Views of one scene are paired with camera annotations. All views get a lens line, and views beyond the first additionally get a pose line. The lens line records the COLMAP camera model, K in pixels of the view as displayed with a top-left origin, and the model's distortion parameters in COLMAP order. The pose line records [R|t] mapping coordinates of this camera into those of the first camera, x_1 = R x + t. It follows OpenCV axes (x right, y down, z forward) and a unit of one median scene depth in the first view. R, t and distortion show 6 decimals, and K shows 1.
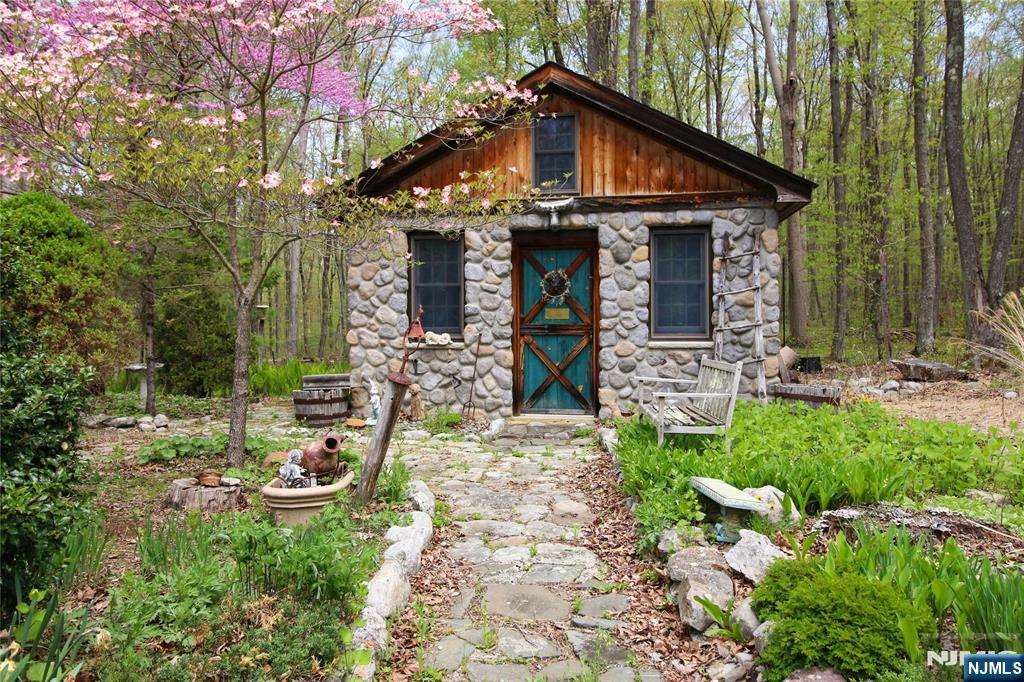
lens RADIAL K [[753.3, 0, 512.0], [0, 753.3, 341.0], [0, 0, 1]] dist [0.018667, 0.001202]
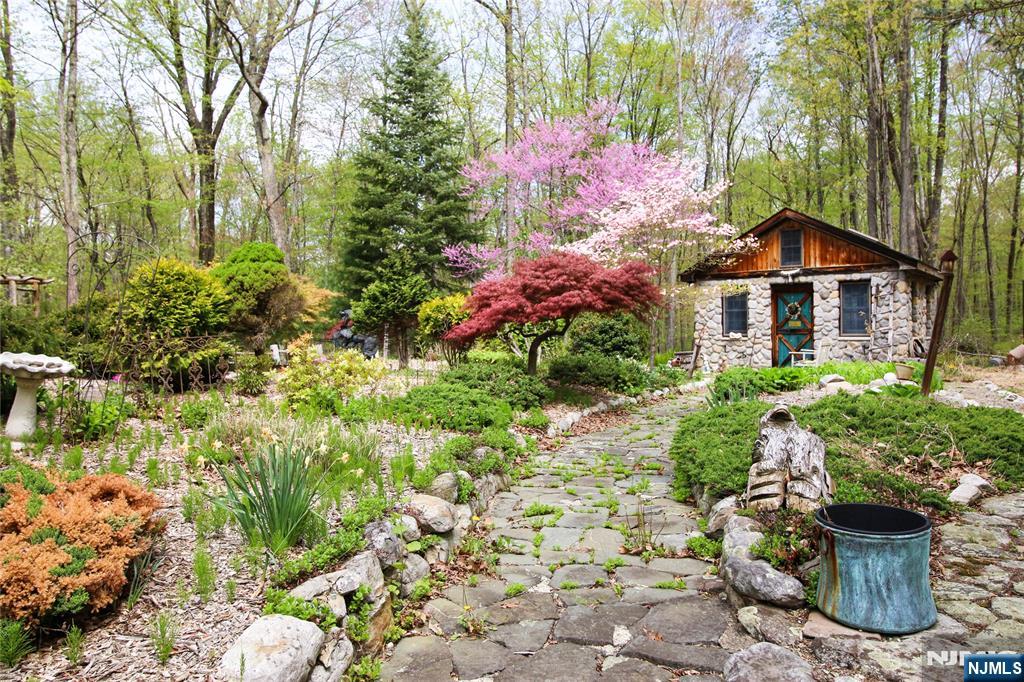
lens RADIAL K [[753.3, 0, 512.0], [0, 753.3, 341.0], [0, 0, 1]] dist [0.018667, 0.001202]
pose [[0.872107, 0.004881, -0.489290, 0.412026], [-0.002171, 0.999979, 0.006106, 0.000473], [0.489310, -0.004263, 0.872100, -1.230360]]
